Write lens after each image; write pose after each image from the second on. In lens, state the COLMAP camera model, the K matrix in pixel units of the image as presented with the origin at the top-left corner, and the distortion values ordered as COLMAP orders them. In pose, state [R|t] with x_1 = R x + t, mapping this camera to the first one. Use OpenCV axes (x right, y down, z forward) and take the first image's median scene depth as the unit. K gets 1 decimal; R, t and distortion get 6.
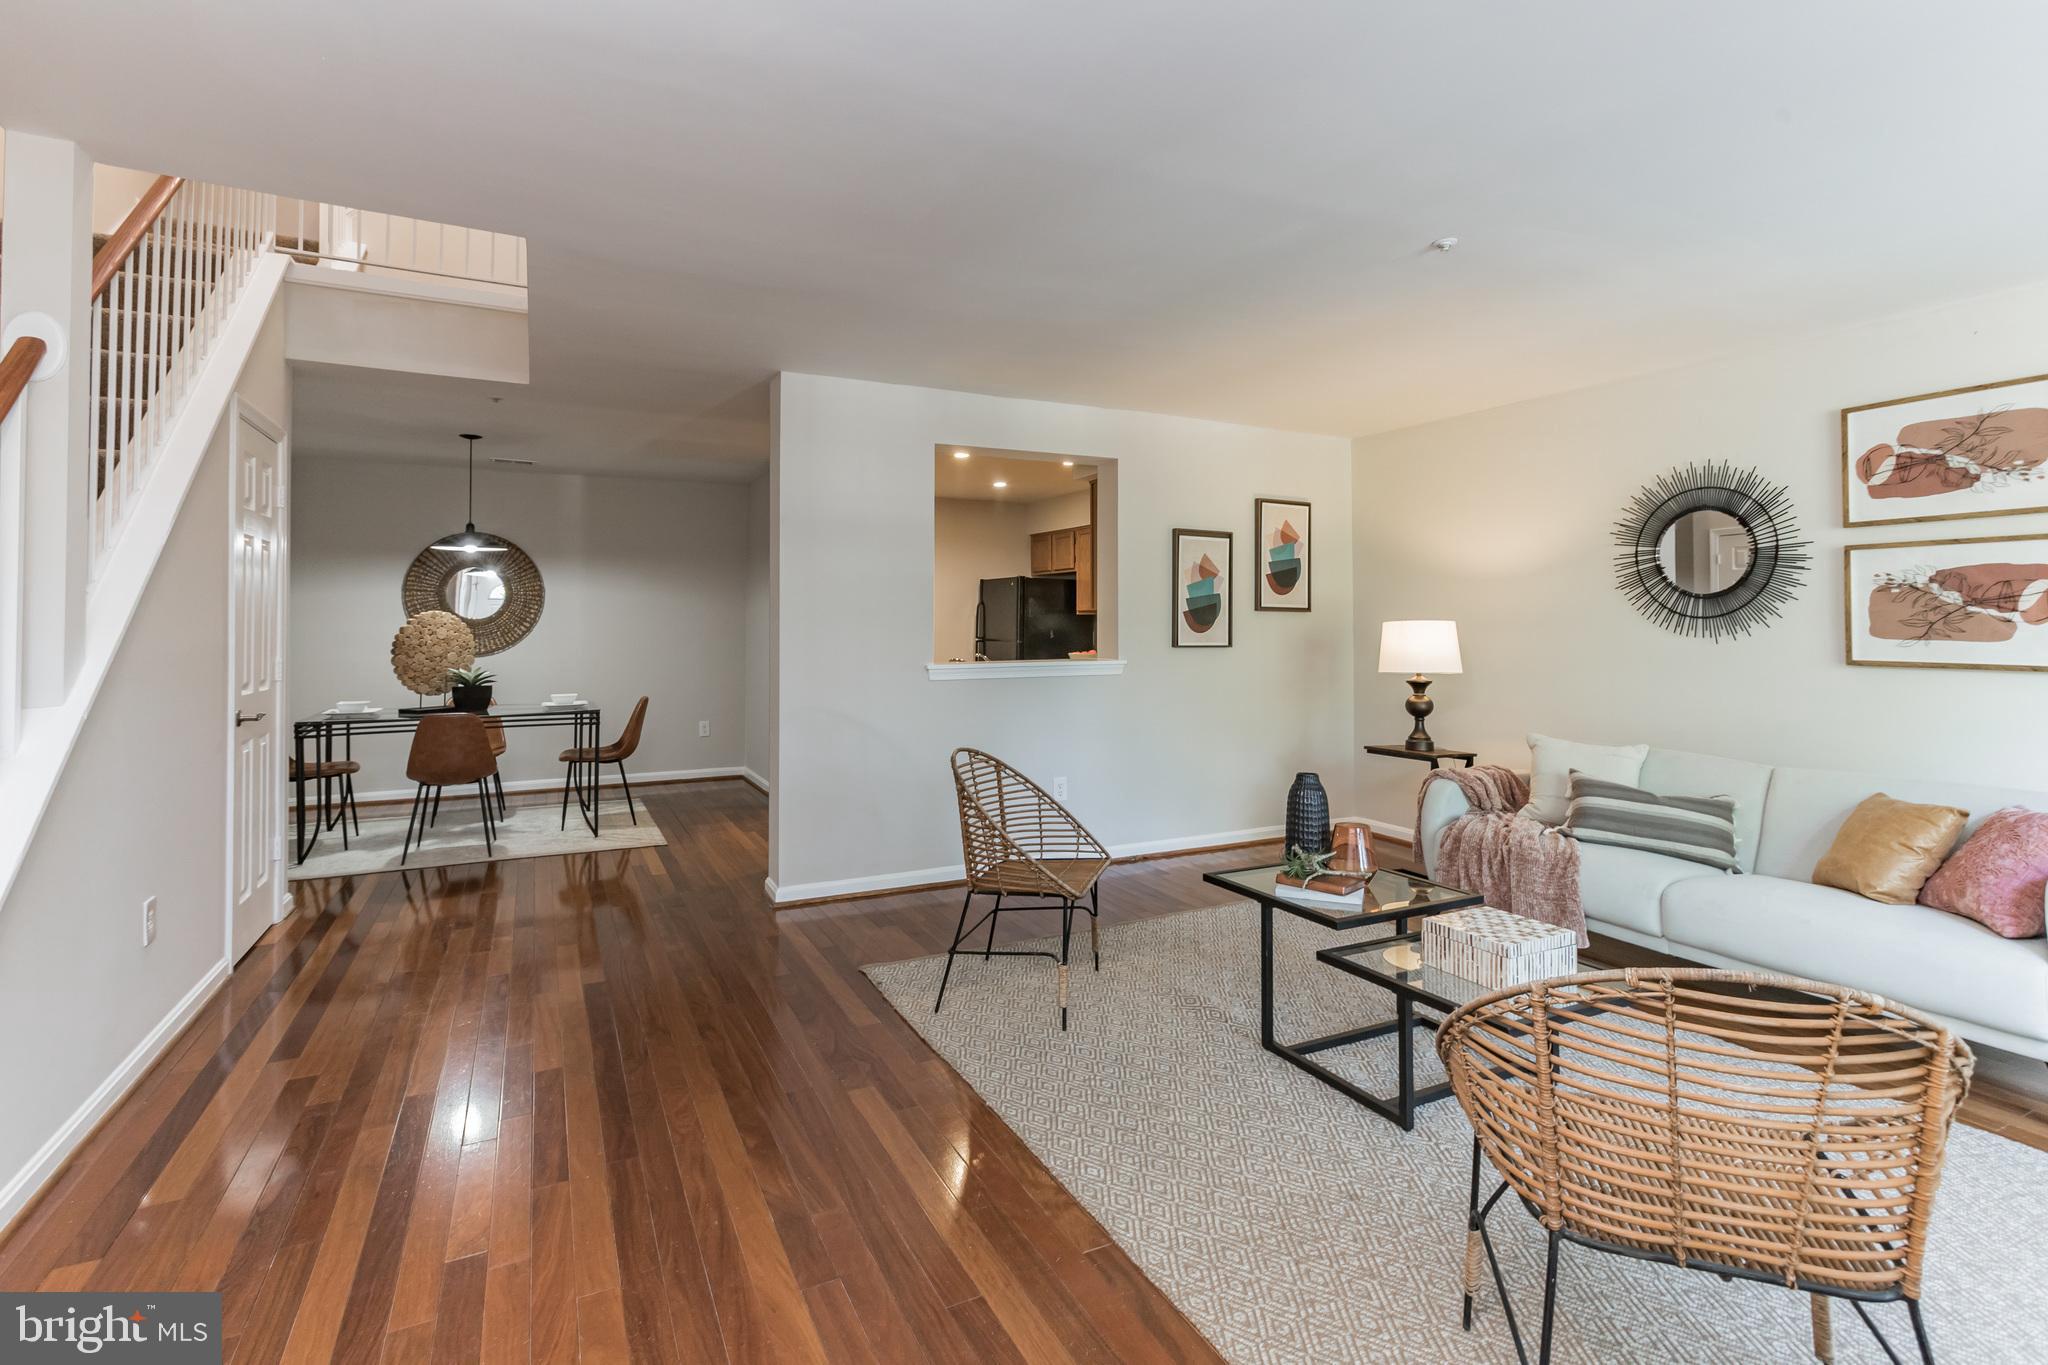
lens RADIAL K [[930.0, 0, 1000.0], [0, 930.0, 612.1], [0, 0, 1]] dist [-0.017809, 0.007733]
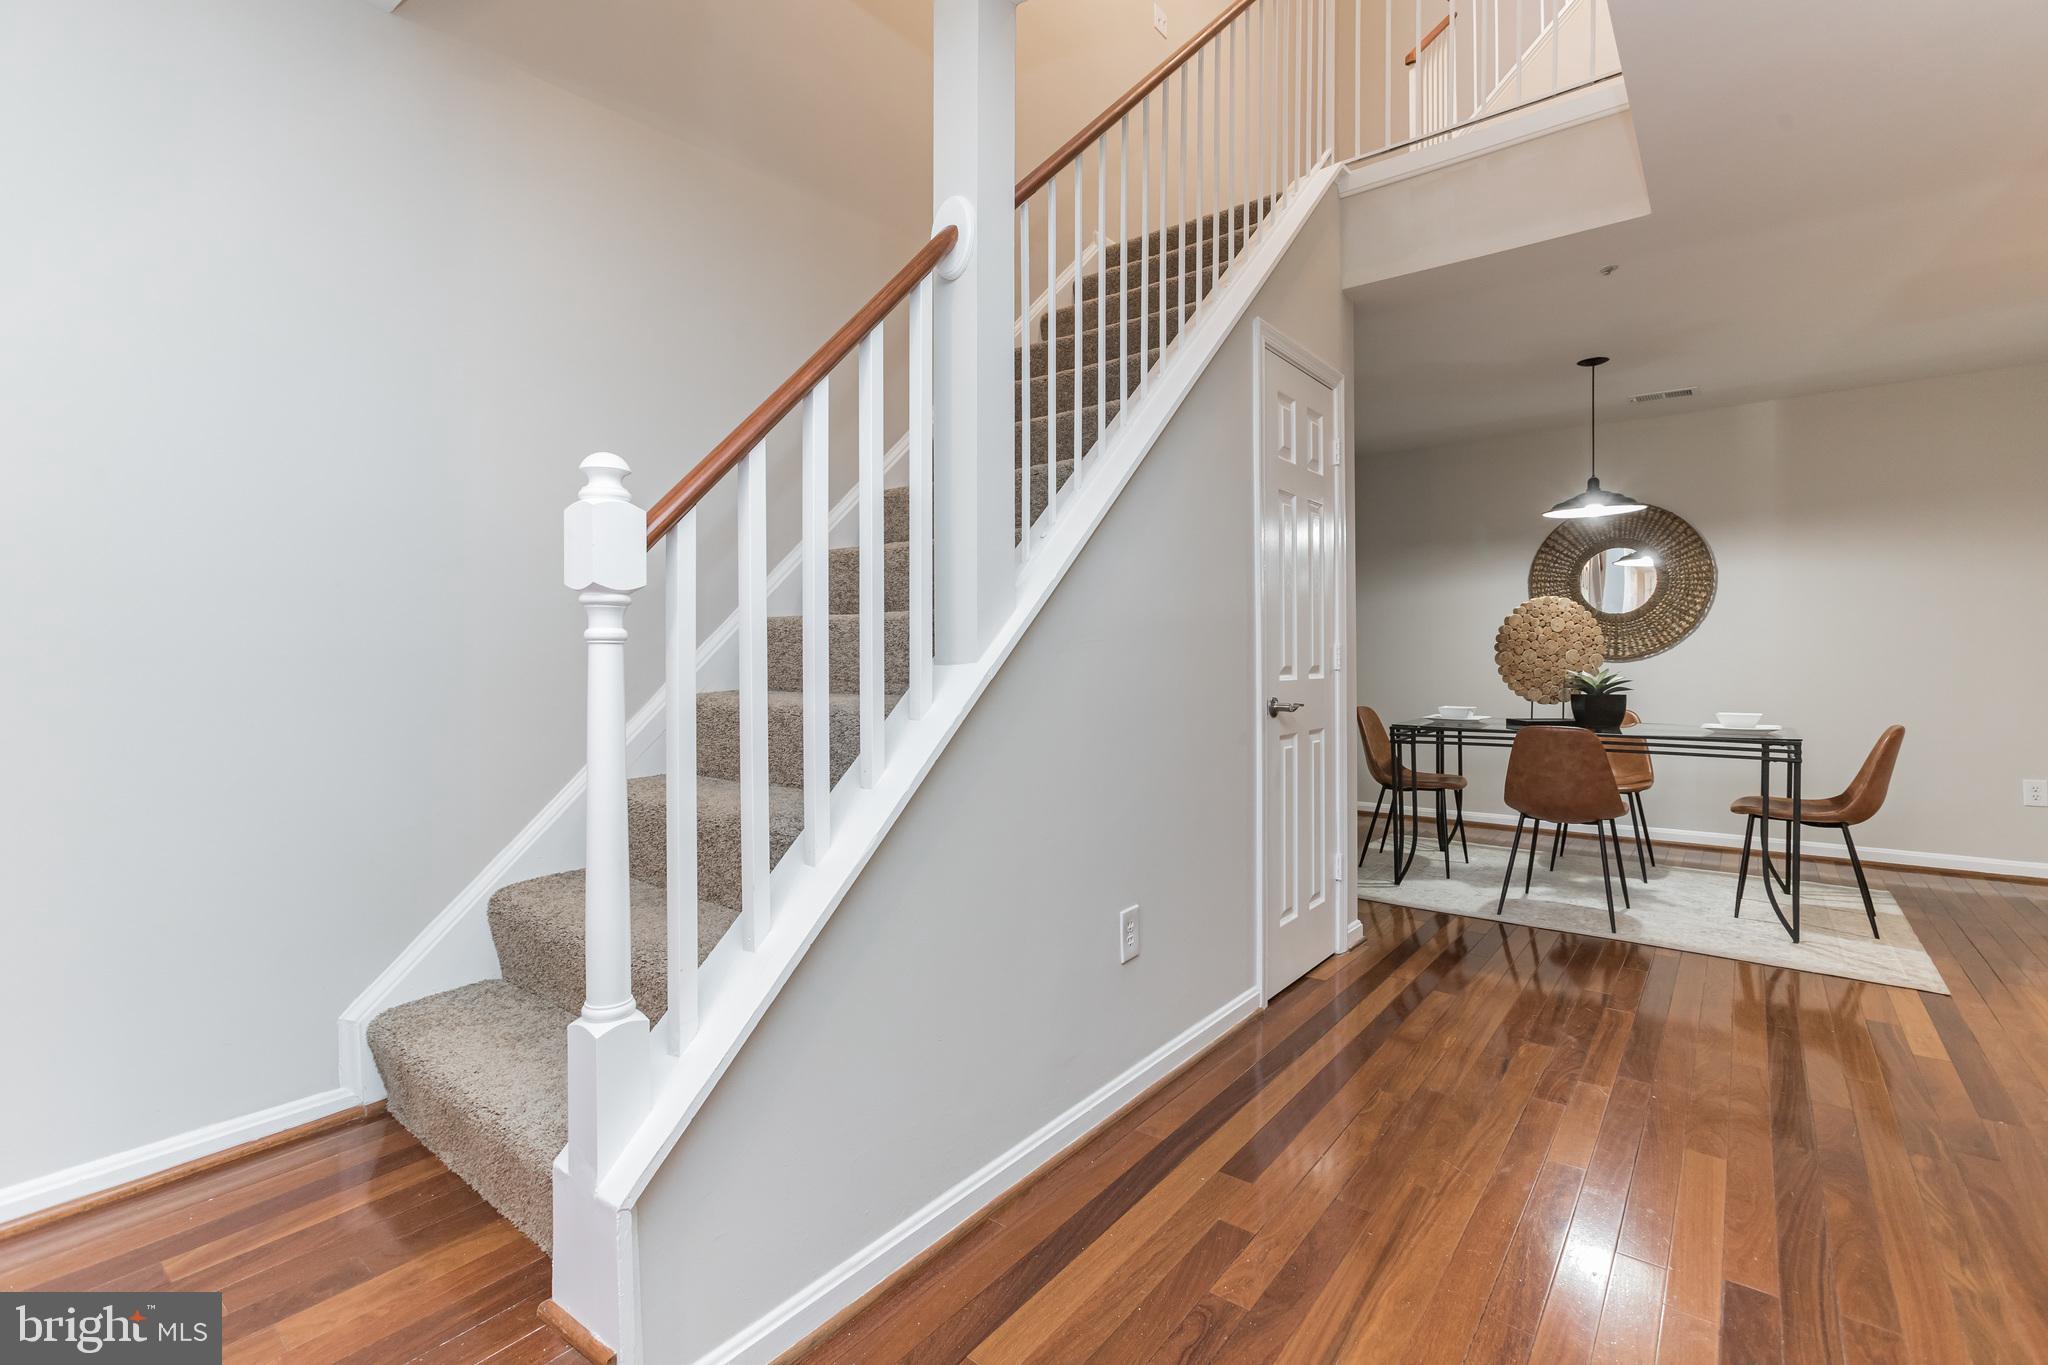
lens RADIAL K [[930.0, 0, 1020.2], [0, 930.0, 655.4], [0, 0, 1]] dist [-0.017809, 0.007733]
pose [[0.428033, 0.002214, -0.903760, -0.109346], [0.016373, 0.999814, 0.010204, 0.038505], [0.903615, -0.019165, 0.427917, 0.298638]]
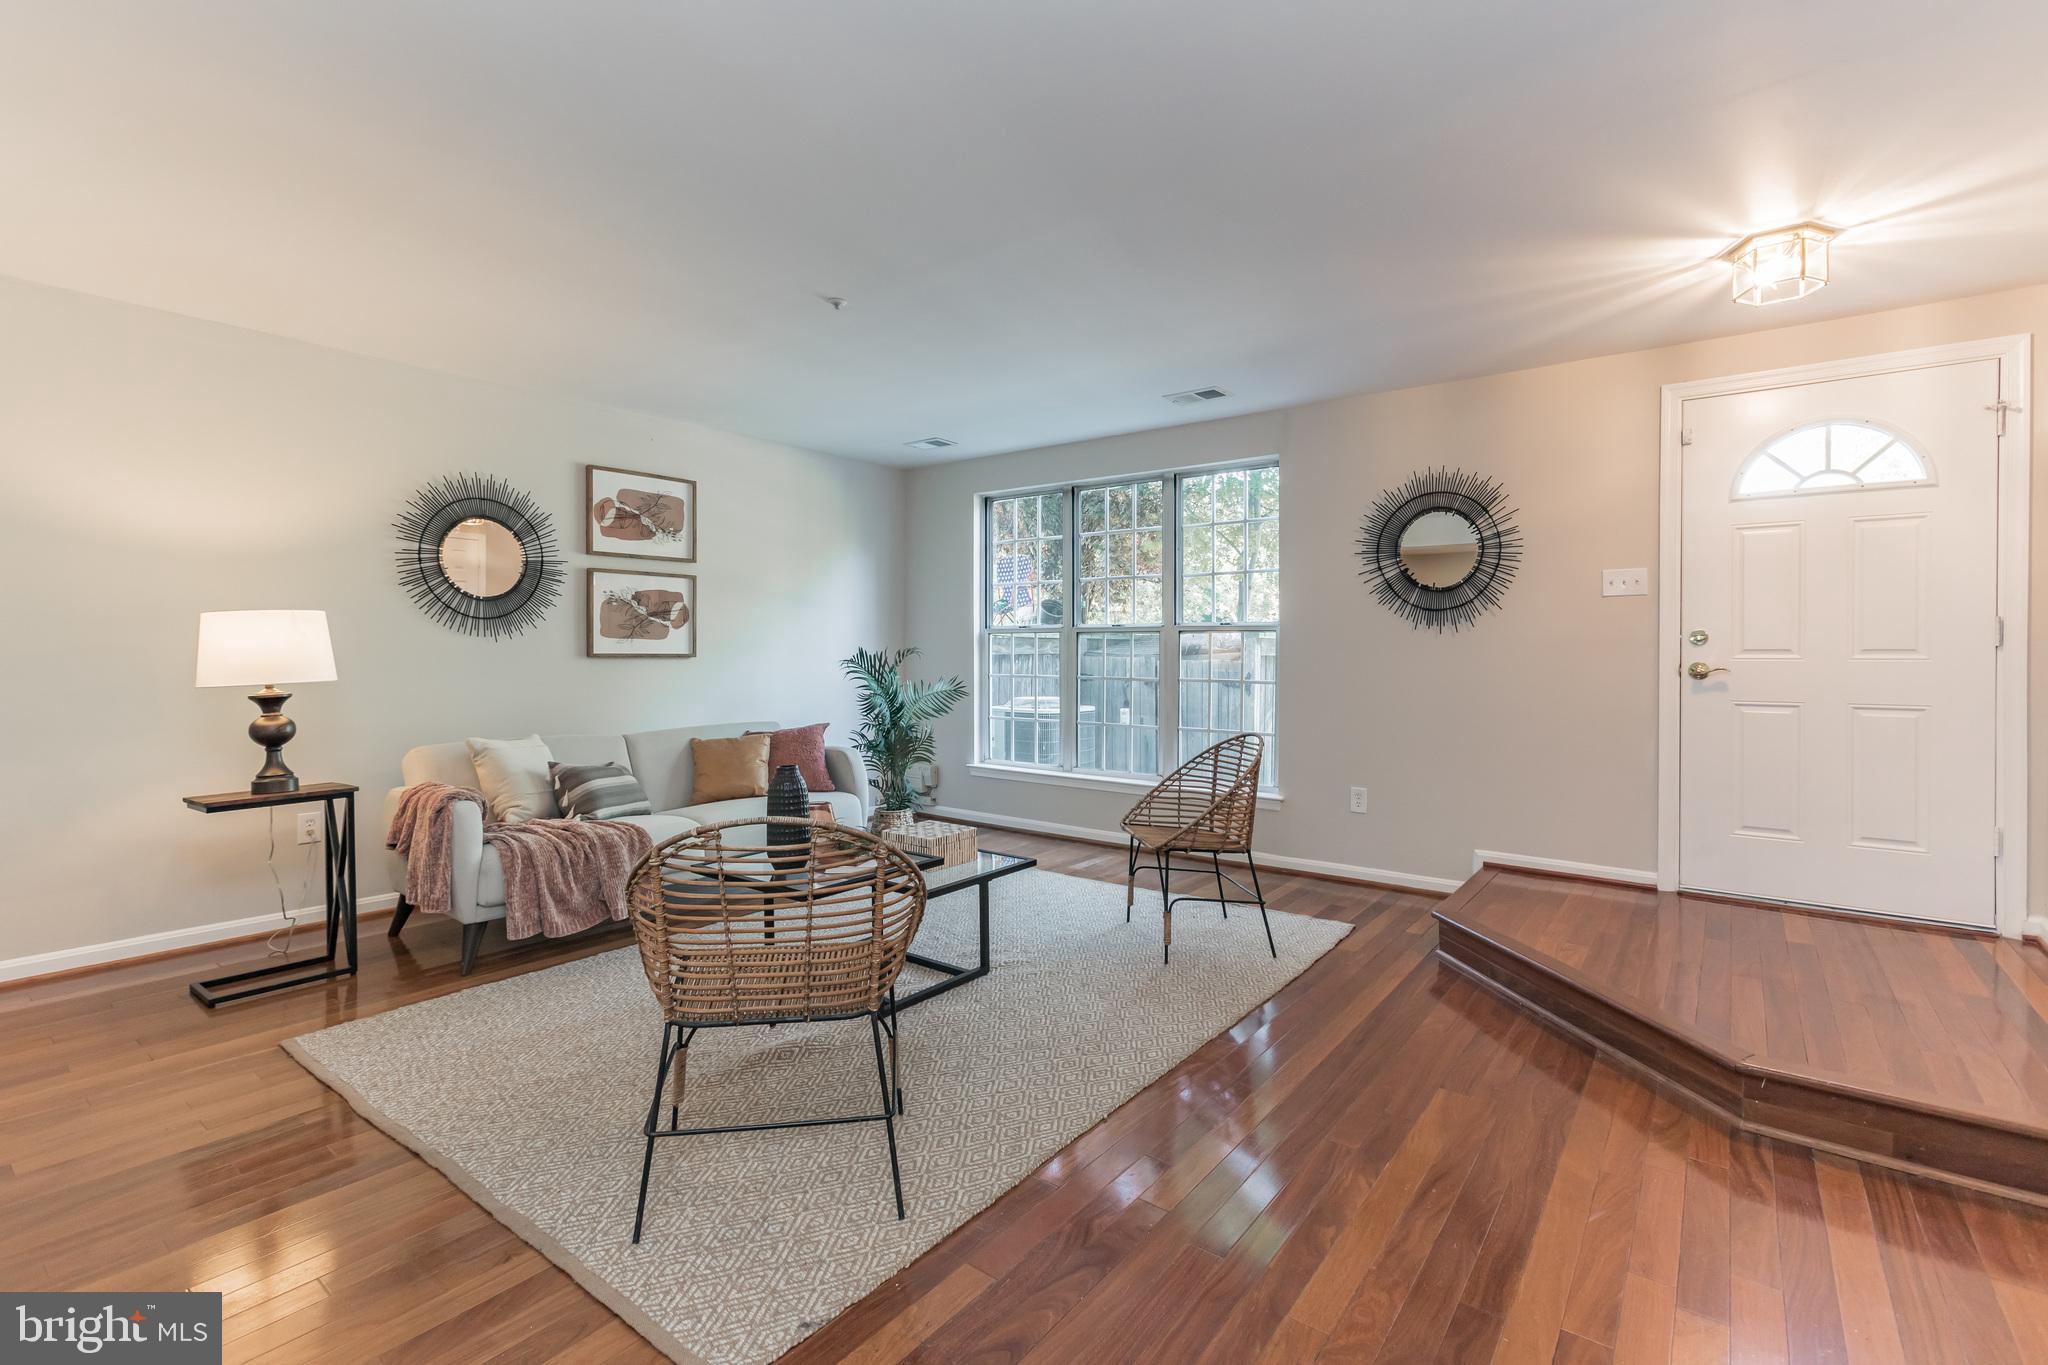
lens RADIAL K [[930.0, 0, 1024.3], [0, 930.0, 655.3], [0, 0, 1]] dist [-0.017809, 0.007733]
pose [[-0.442517, -0.004832, 0.896747, -0.394877], [-0.014547, 0.999893, -0.001791, 0.033377], [-0.896642, -0.013837, -0.442539, 0.724971]]
